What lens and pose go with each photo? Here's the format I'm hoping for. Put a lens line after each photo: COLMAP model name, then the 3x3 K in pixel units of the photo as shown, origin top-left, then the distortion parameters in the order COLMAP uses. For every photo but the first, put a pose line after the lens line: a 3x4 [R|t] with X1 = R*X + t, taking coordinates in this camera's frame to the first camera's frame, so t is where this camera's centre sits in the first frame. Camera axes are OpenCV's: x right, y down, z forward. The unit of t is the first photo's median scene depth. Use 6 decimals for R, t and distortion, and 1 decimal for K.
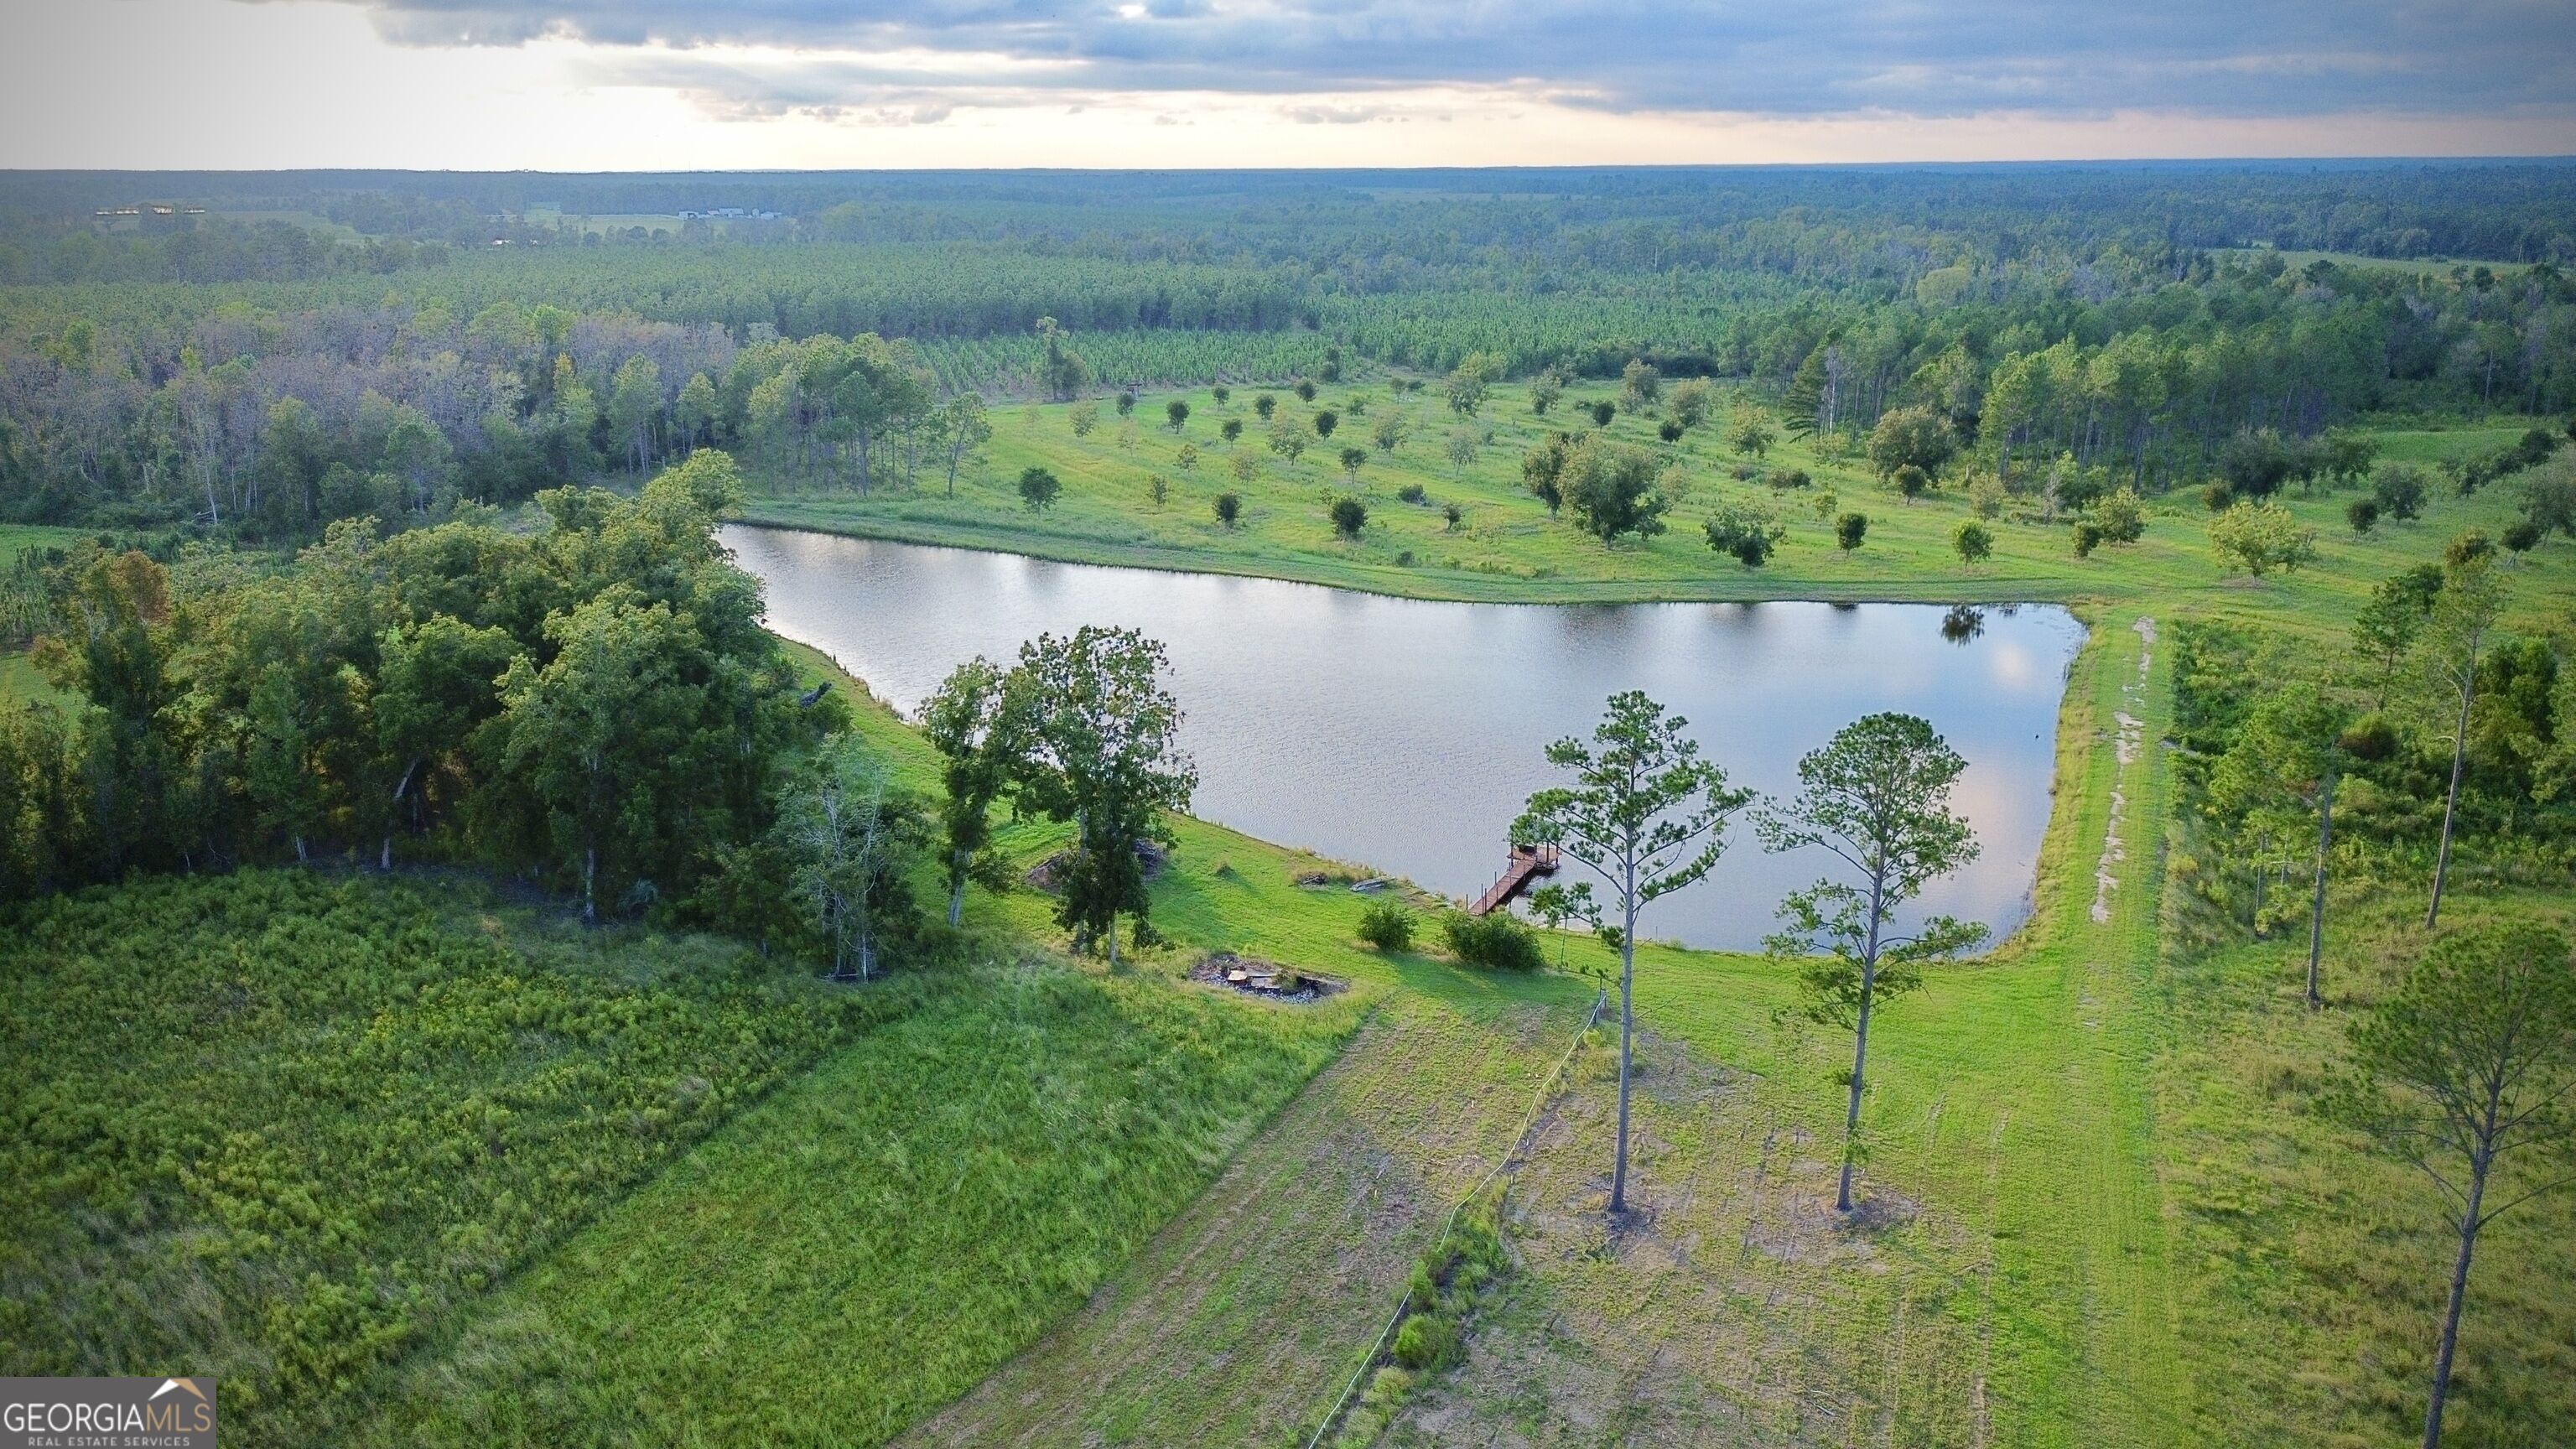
lens RADIAL K [[1814.2, 0, 1291.4], [0, 1814.2, 736.0], [0, 0, 1]] dist [0.070154, -0.062570]
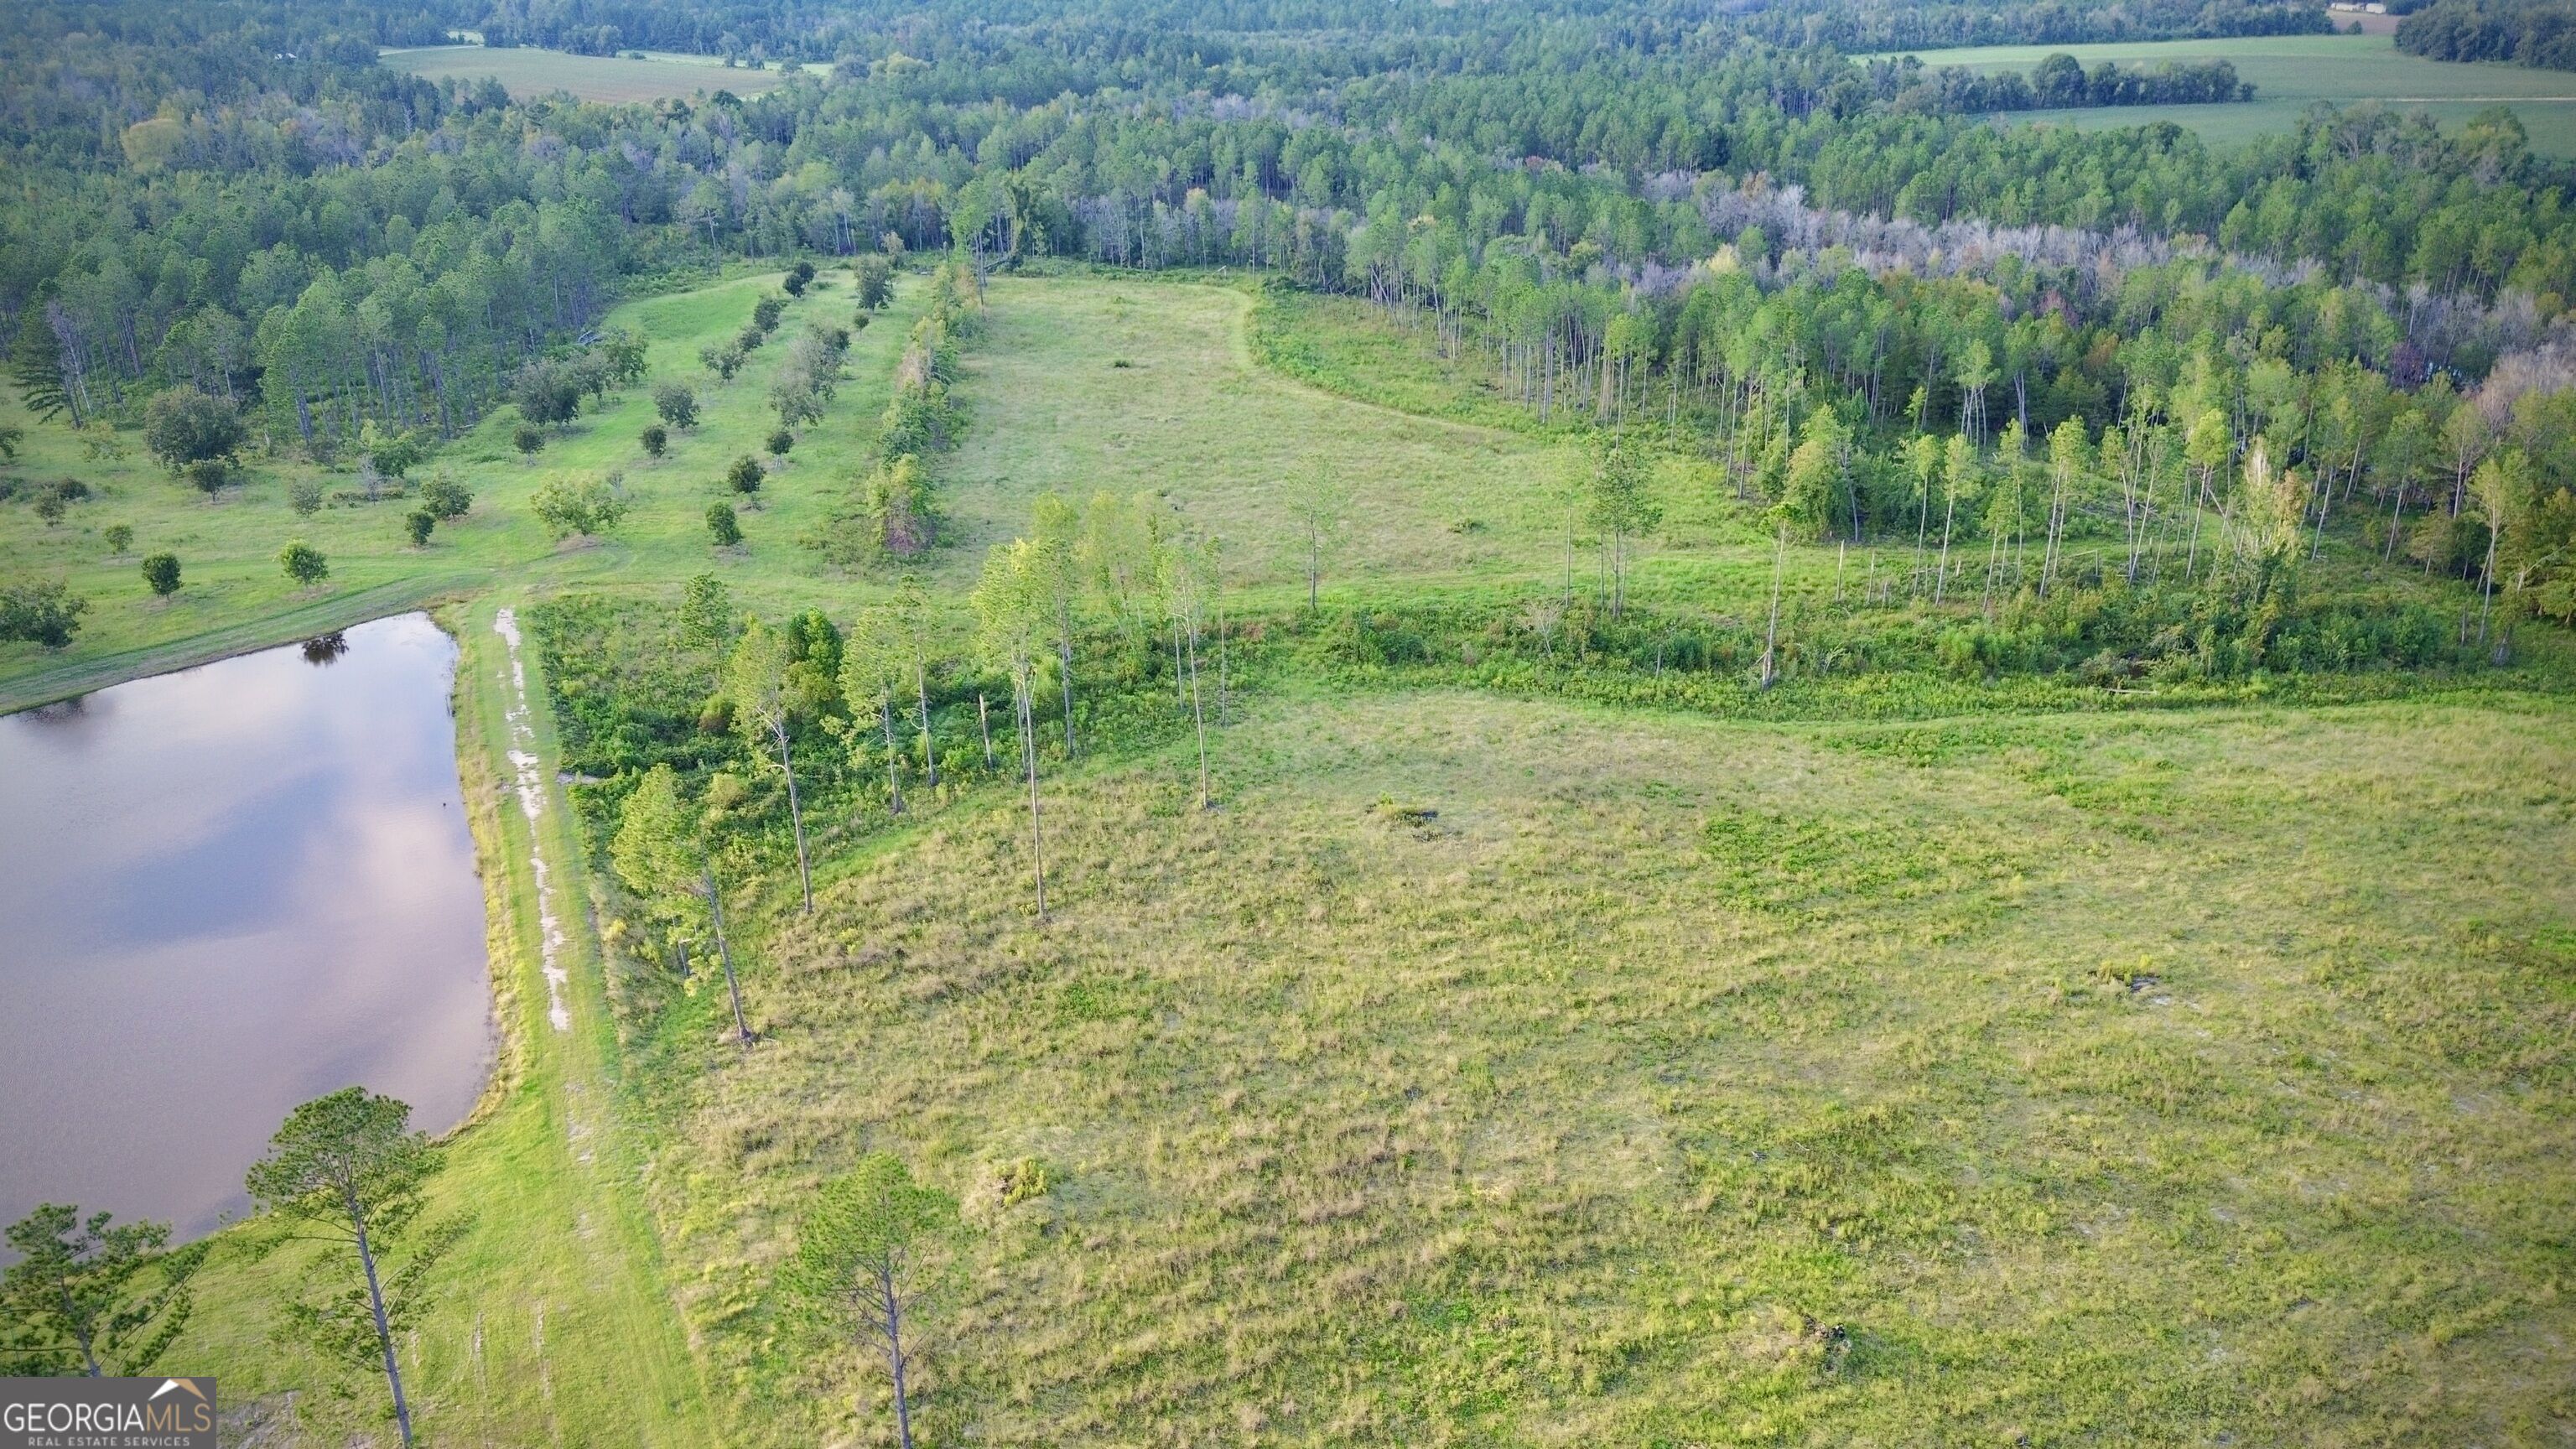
lens RADIAL K [[1814.2, 0, 1295.8], [0, 1814.2, 721.5], [0, 0, 1]] dist [0.070154, -0.062570]
pose [[0.648711, -0.309028, 0.695469, 0.009703], [0.225410, 0.950862, 0.212255, -0.119523], [-0.726887, 0.019073, 0.686492, -0.046533]]
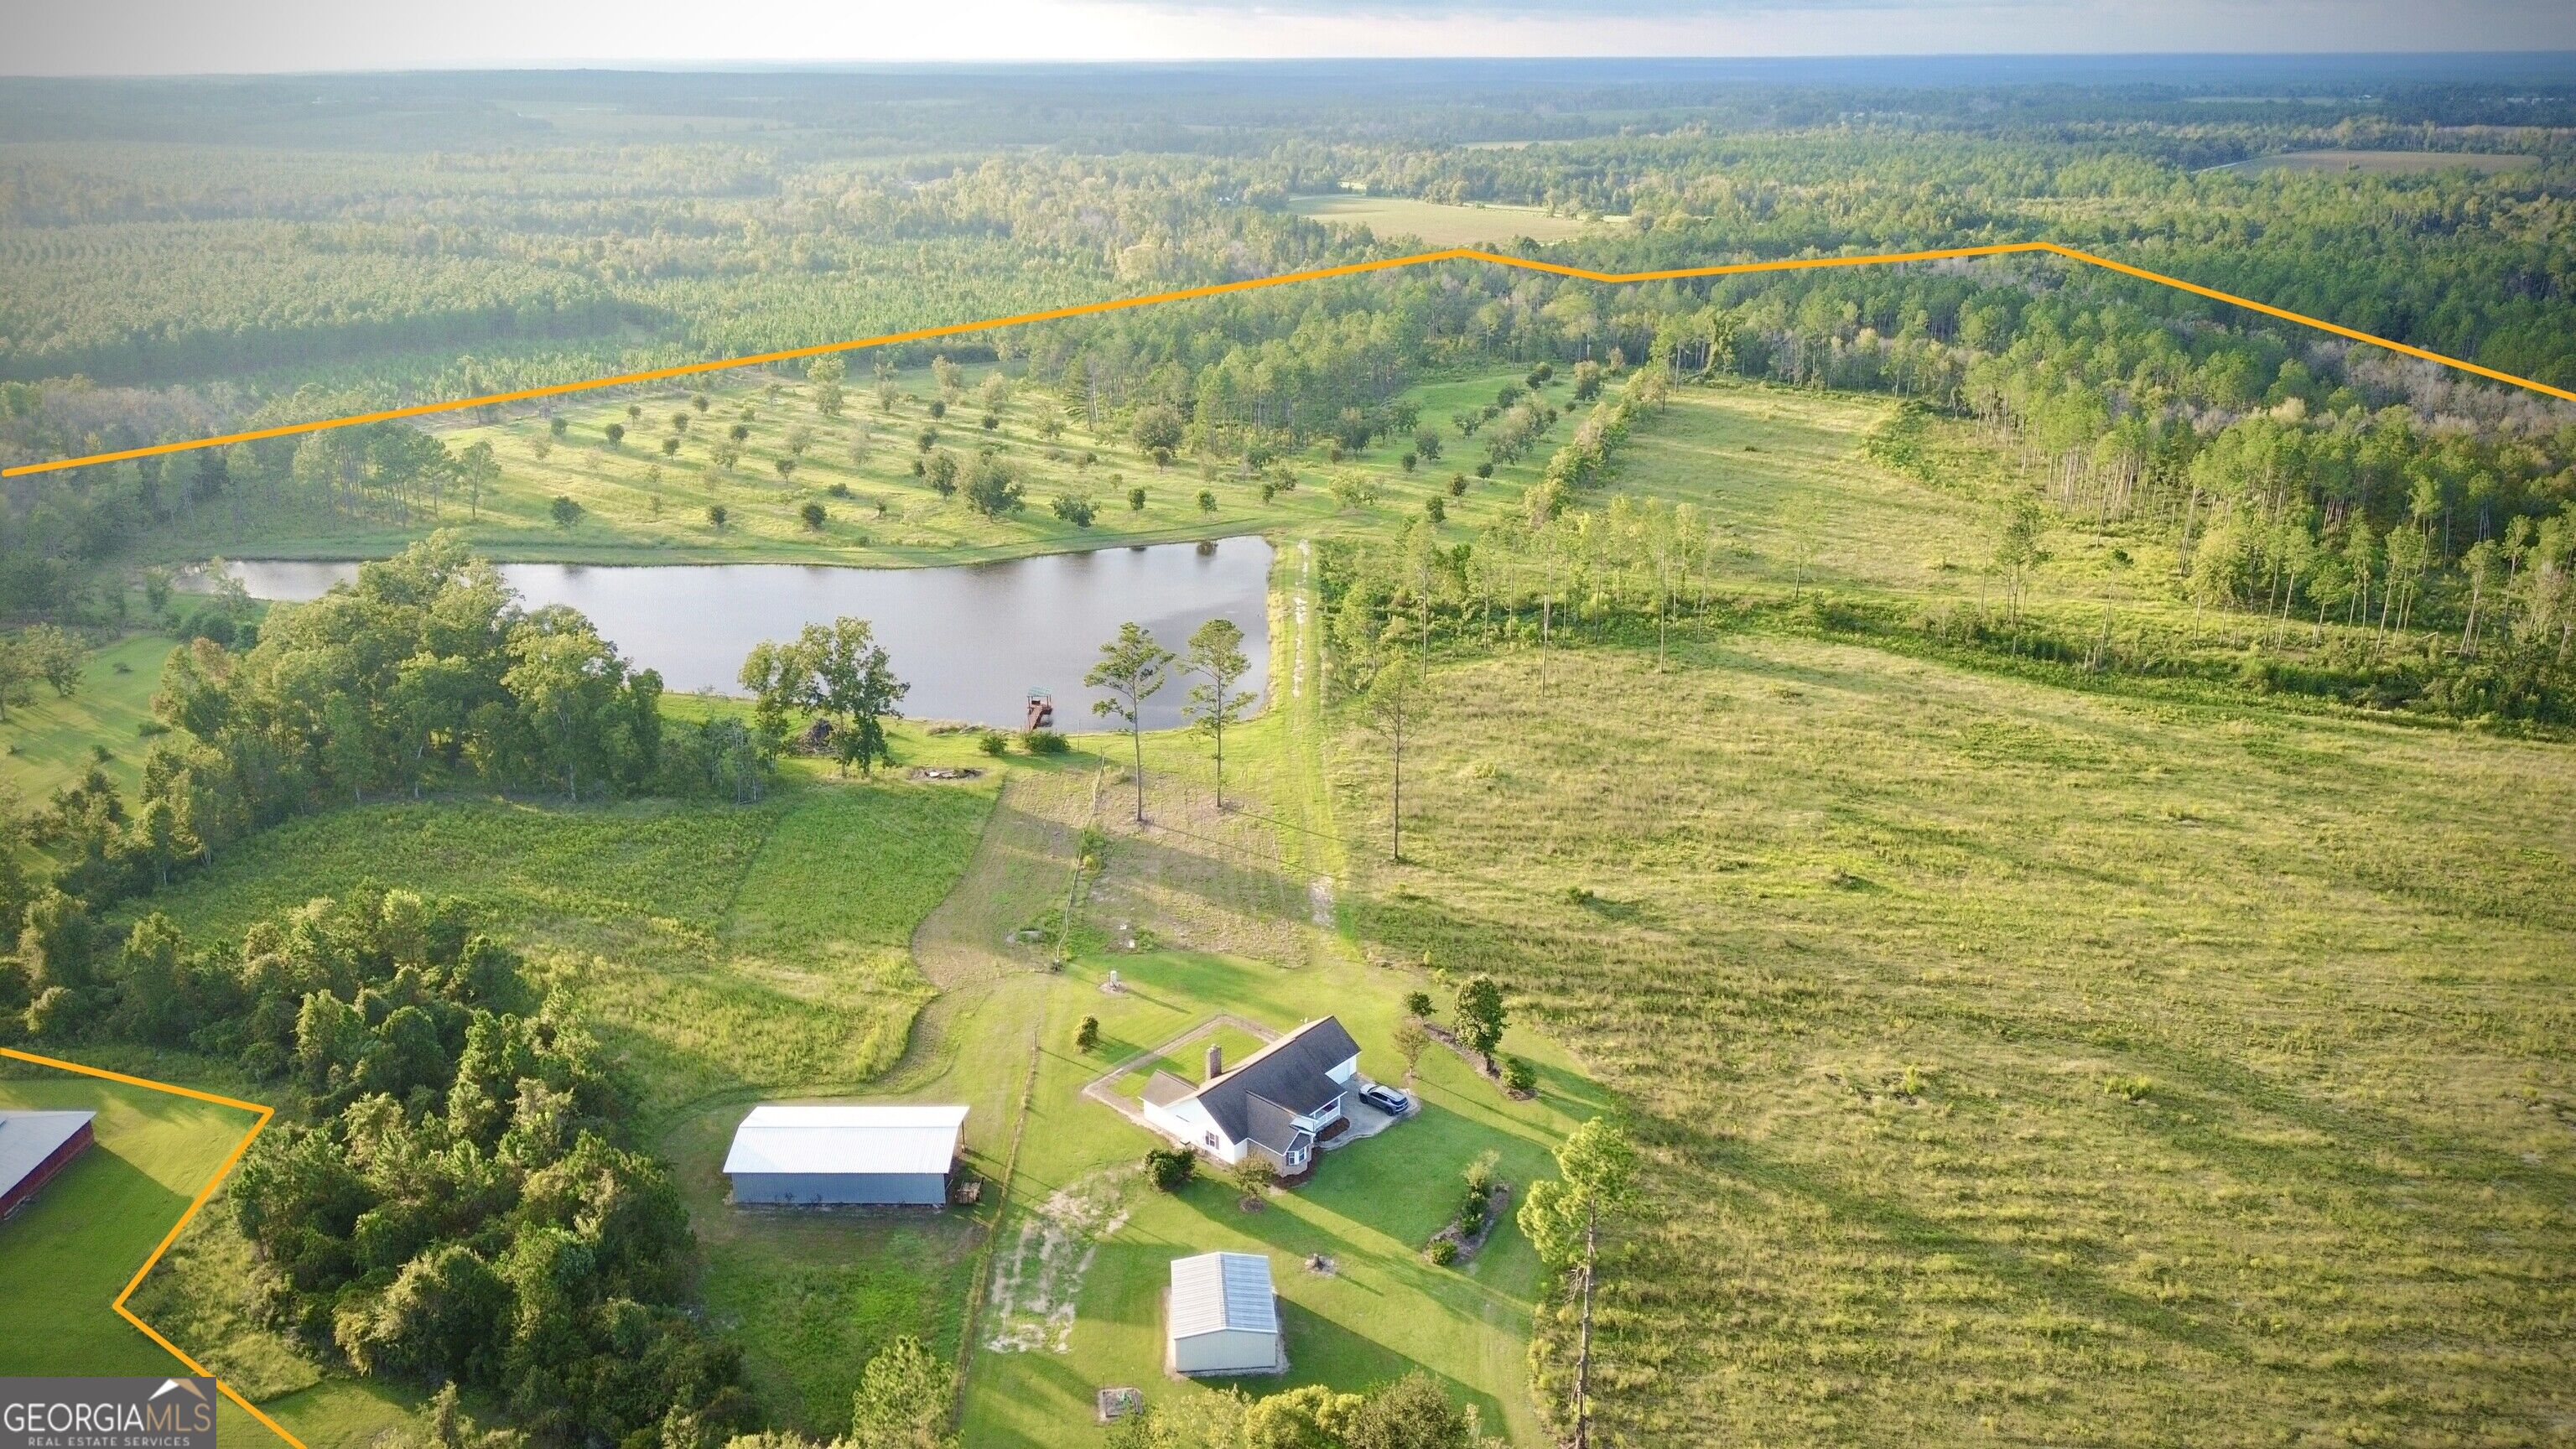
lens RADIAL K [[1814.2, 0, 1300.0], [0, 1814.2, 712.3], [0, 0, 1]] dist [0.070154, -0.062570]
pose [[0.907041, -0.137802, 0.397854, -0.252402], [0.120610, 0.990364, 0.068055, -0.017315], [-0.403399, -0.013743, 0.914921, -0.590436]]
